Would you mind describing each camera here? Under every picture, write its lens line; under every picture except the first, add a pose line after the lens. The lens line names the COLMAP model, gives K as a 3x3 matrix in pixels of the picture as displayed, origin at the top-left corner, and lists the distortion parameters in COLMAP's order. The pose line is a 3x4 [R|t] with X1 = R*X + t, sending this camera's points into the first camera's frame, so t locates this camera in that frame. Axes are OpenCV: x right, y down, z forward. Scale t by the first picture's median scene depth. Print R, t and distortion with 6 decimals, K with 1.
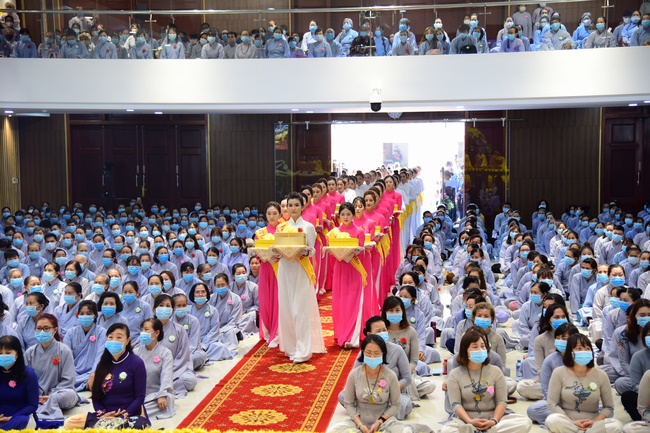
lens RADIAL K [[1117.8, 0, 303.2], [0, 1117.8, 219.2], [0, 0, 1]] dist [0.352297, 0.000000]
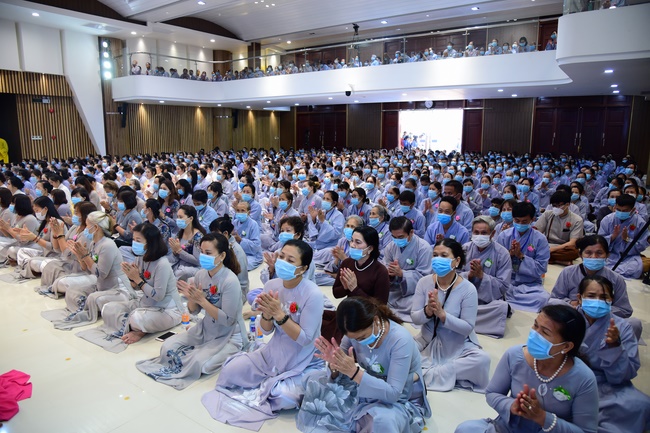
lens RADIAL K [[445.1, 0, 325.6], [0, 445.1, 218.5], [0, 0, 1]] dist [-0.110746, 0.058022]
pose [[0.876018, 0.100228, -0.471748, 0.716223], [-0.047993, 0.991428, 0.121517, 0.036954], [0.479884, -0.083810, 0.873320, 0.538257]]
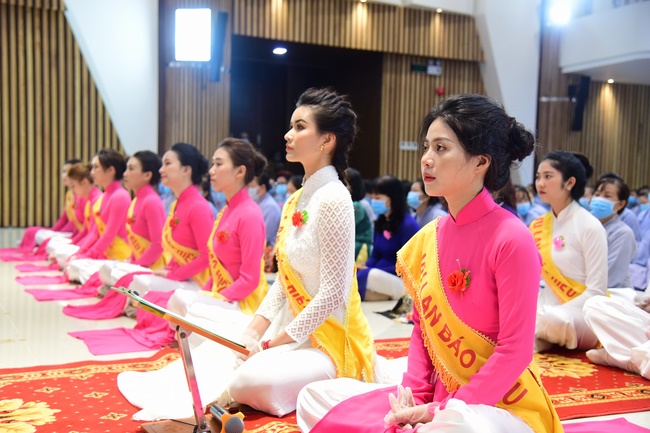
lens RADIAL K [[786.2, 0, 321.8], [0, 786.2, 215.3], [0, 0, 1]] dist [0.134743, 0.000000]
pose [[0.549383, 0.044696, -0.834374, 0.150837], [-0.091721, 0.995760, -0.007051, 0.117548], [0.830521, 0.080403, 0.551153, 0.551855]]
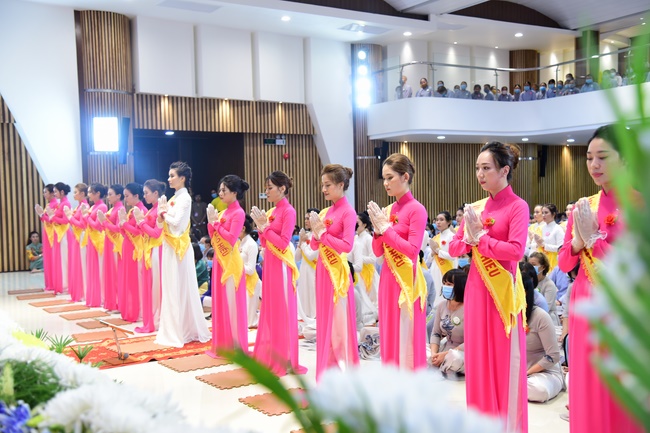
lens RADIAL K [[751.0, 0, 328.2], [0, 751.0, 219.3], [0, 0, 1]] dist [0.128851, 0.000000]
pose [[0.647674, 0.018690, -0.761688, 0.561462], [-0.041230, 0.999094, -0.010543, 0.054047], [0.760801, 0.038232, 0.647858, 0.355905]]
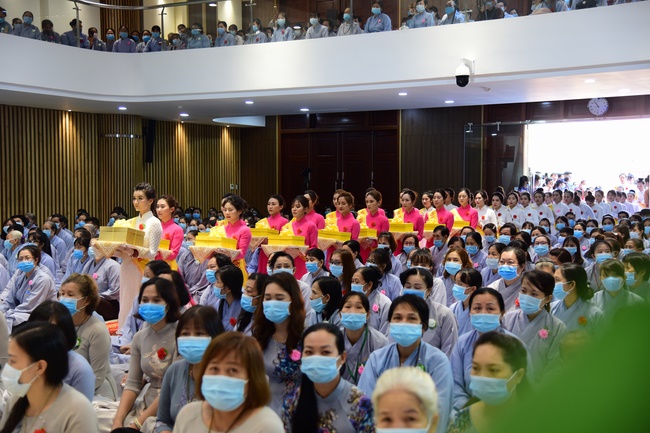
lens RADIAL K [[964.7, 0, 319.1], [0, 964.7, 220.9], [0, 0, 1]] dist [0.277386, 0.000000]
pose [[0.908179, 0.023100, -0.417944, 0.483927], [-0.039268, 0.998775, -0.030124, 0.053911], [0.416736, 0.043770, 0.907973, 0.519932]]
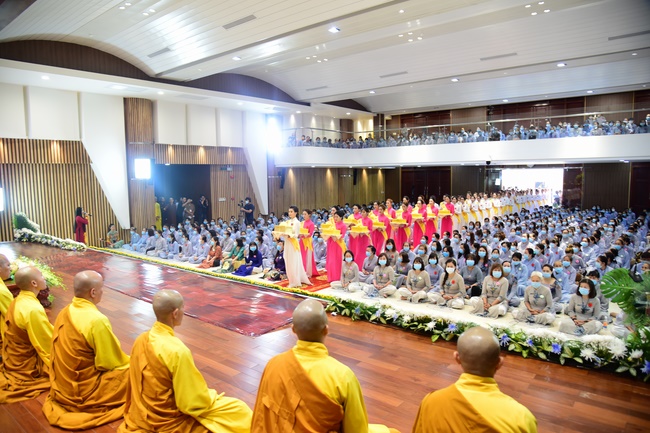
lens RADIAL K [[445.1, 0, 322.6], [0, 445.1, 226.2], [0, 0, 1]] dist [-0.110746, 0.058022]
pose [[0.846862, 0.052484, -0.529216, 0.467748], [-0.030081, 0.998253, 0.050863, -0.004547], [0.530961, -0.027154, 0.846961, 0.057322]]
